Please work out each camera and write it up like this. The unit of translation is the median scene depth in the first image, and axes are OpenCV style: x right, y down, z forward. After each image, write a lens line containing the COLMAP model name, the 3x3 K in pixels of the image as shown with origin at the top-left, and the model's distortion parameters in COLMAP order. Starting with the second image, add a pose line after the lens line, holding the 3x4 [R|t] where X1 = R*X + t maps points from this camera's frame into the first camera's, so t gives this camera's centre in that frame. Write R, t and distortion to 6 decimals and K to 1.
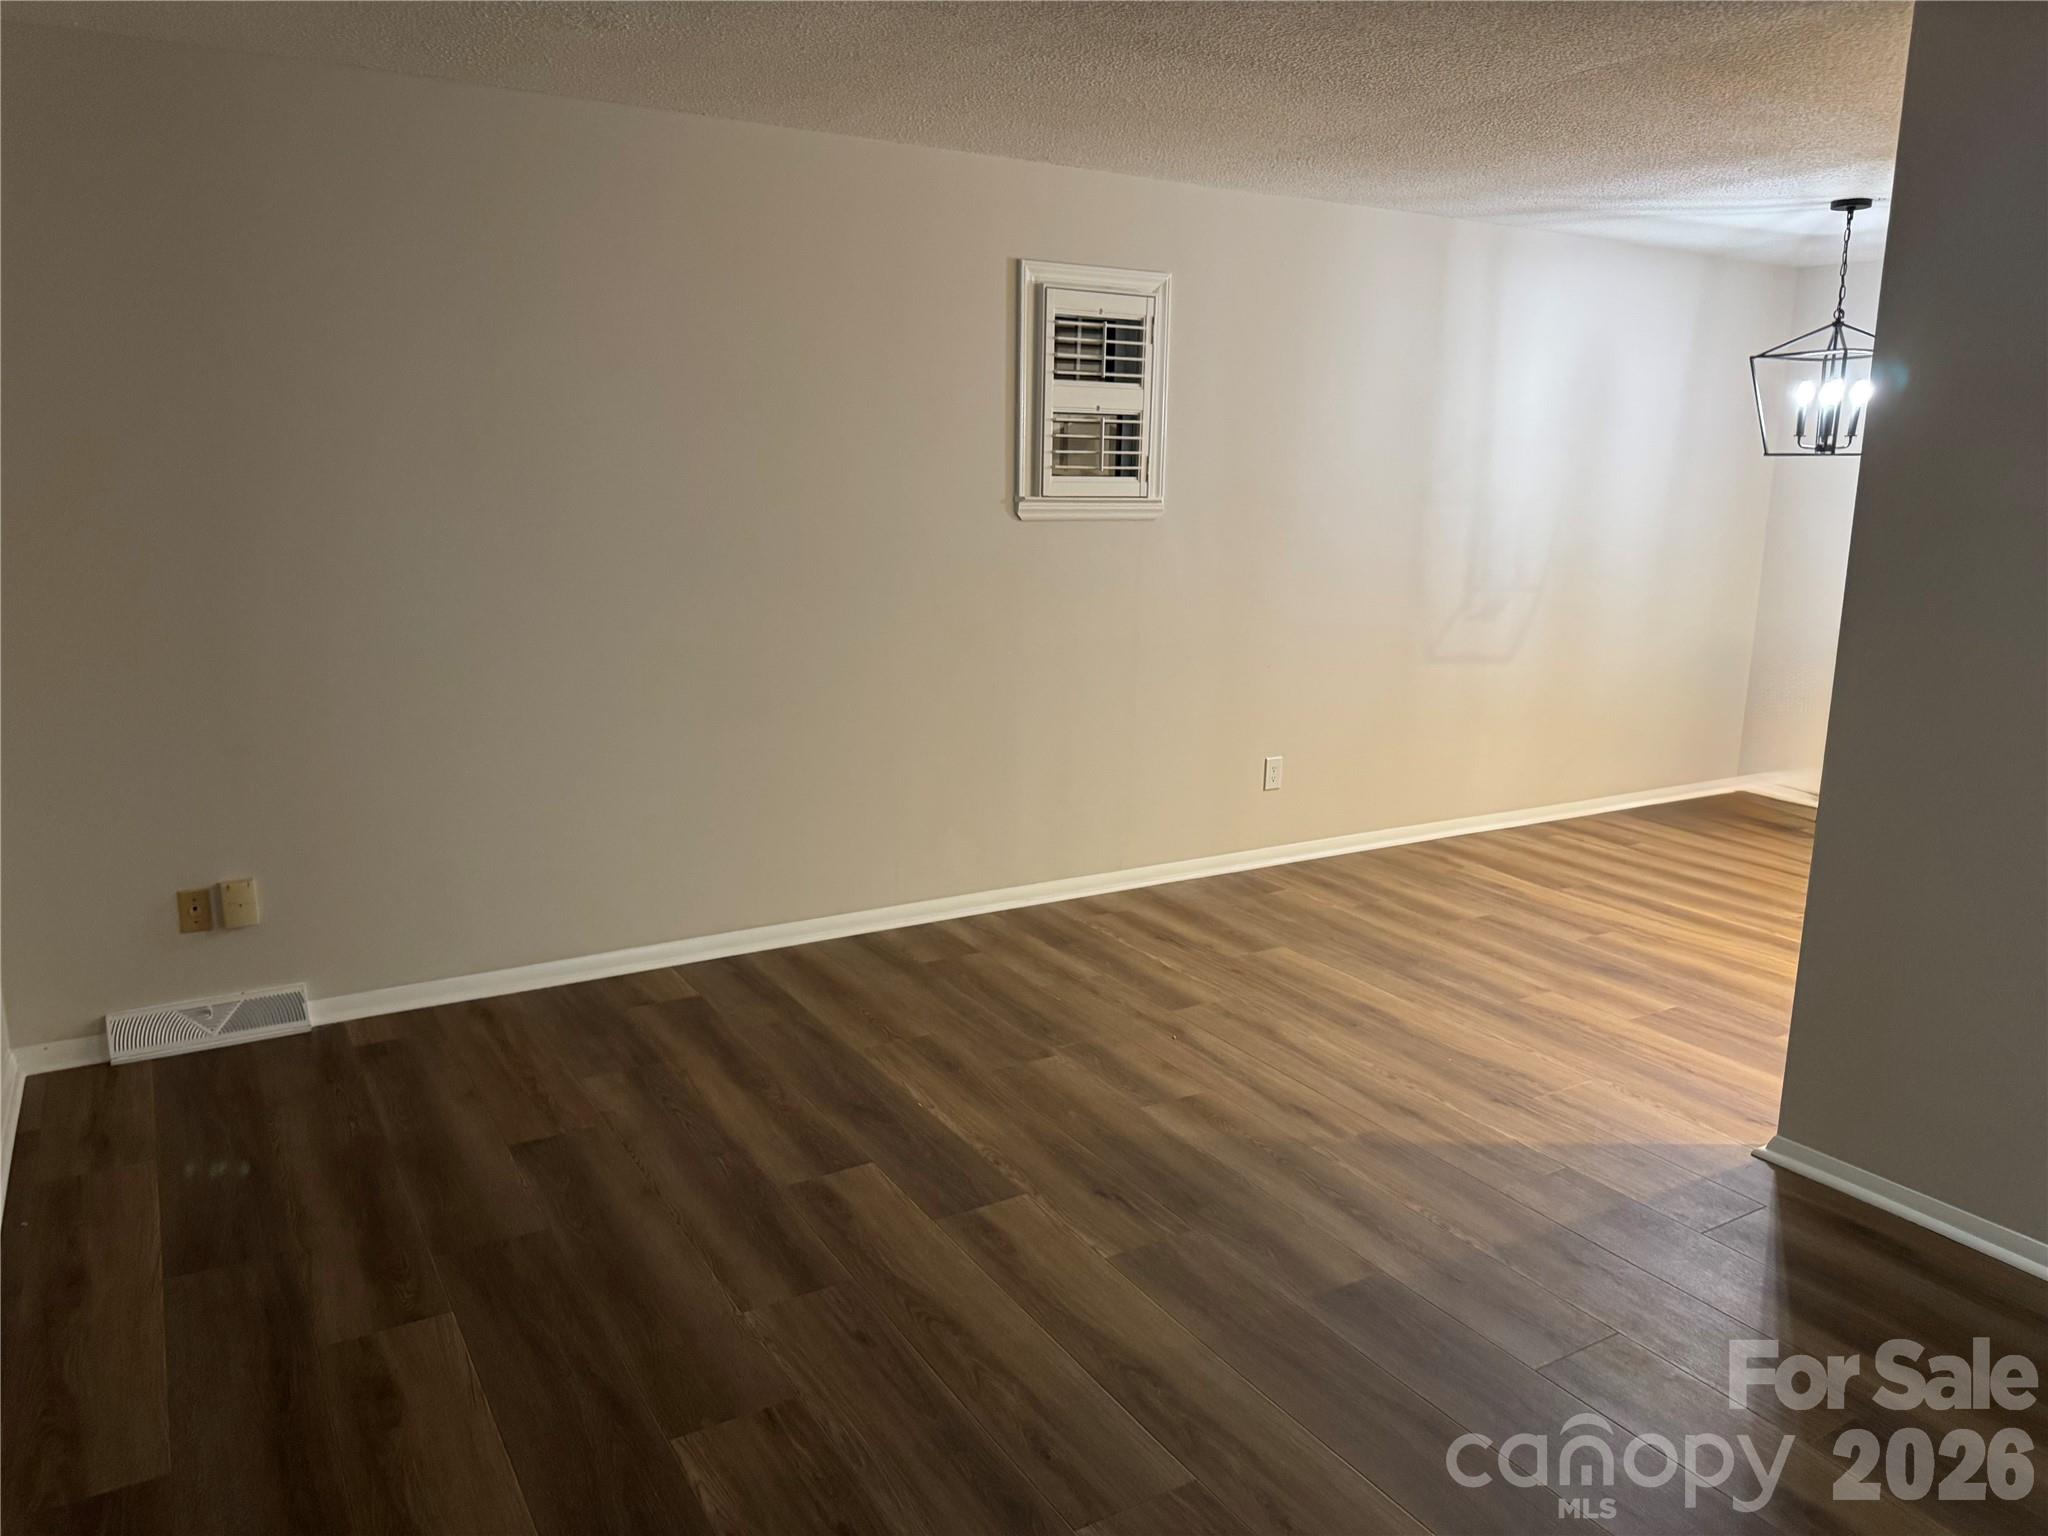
lens RADIAL K [[1443.3, 0, 1019.7], [0, 1443.3, 767.8], [0, 0, 1]] dist [0.007176, -0.003695]
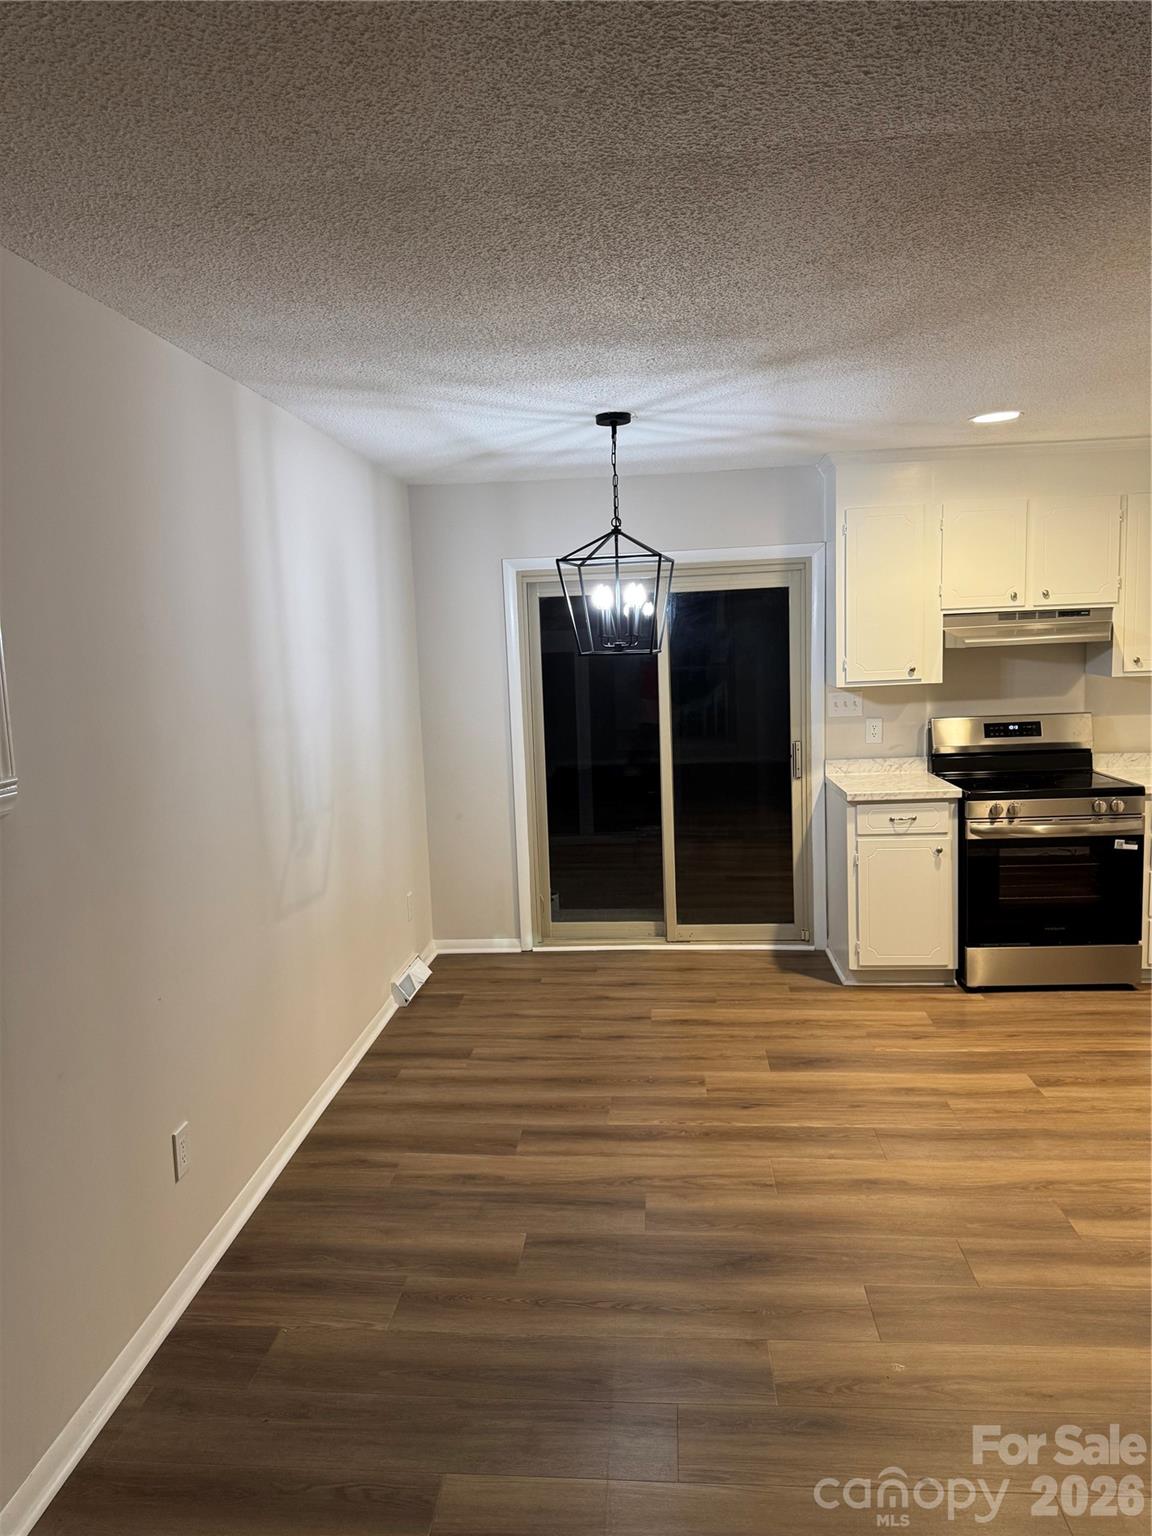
lens RADIAL K [[1082.5, 0, 579.2], [0, 1082.5, 773.4], [0, 0, 1]] dist [0.007176, -0.003695]
pose [[0.583563, -0.131595, 0.801335, -0.105875], [0.206130, 0.978468, 0.010572, -0.148817], [-0.785471, 0.159010, 0.598123, 0.580105]]
